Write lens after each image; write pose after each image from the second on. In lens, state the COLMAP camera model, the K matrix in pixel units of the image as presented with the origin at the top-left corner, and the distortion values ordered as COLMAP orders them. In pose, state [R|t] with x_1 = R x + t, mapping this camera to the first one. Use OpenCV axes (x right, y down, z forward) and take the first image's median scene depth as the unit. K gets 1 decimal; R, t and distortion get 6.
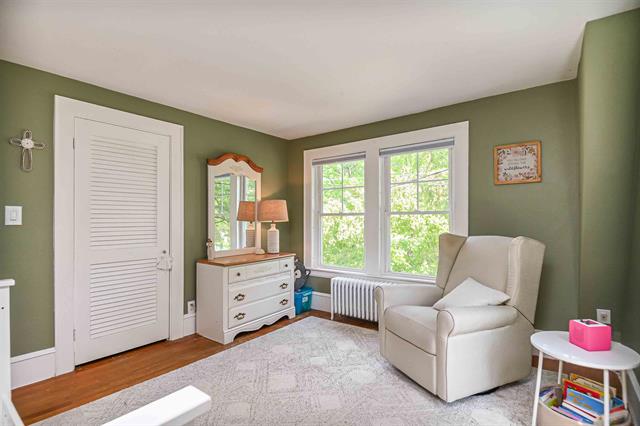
lens RADIAL K [[316.4, 0, 316.2], [0, 316.4, 217.9], [0, 0, 1]] dist [0.011854, -0.017556]
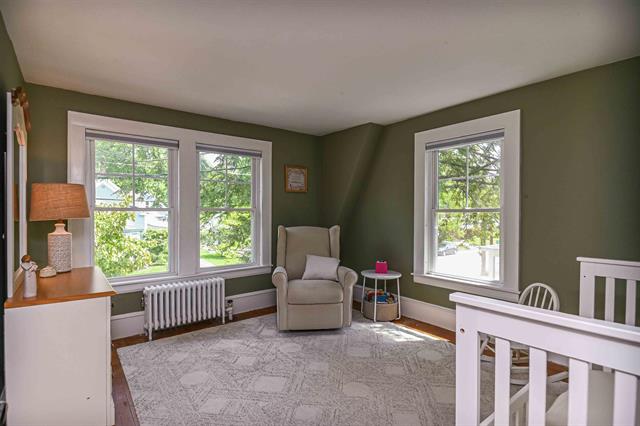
lens RADIAL K [[316.4, 0, 316.2], [0, 316.4, 217.9], [0, 0, 1]] dist [0.011854, -0.017556]
pose [[0.252487, -0.006972, 0.967575, -0.827538], [-0.003027, 0.999963, 0.007995, 0.002891], [-0.967596, -0.004947, 0.252457, 0.517434]]
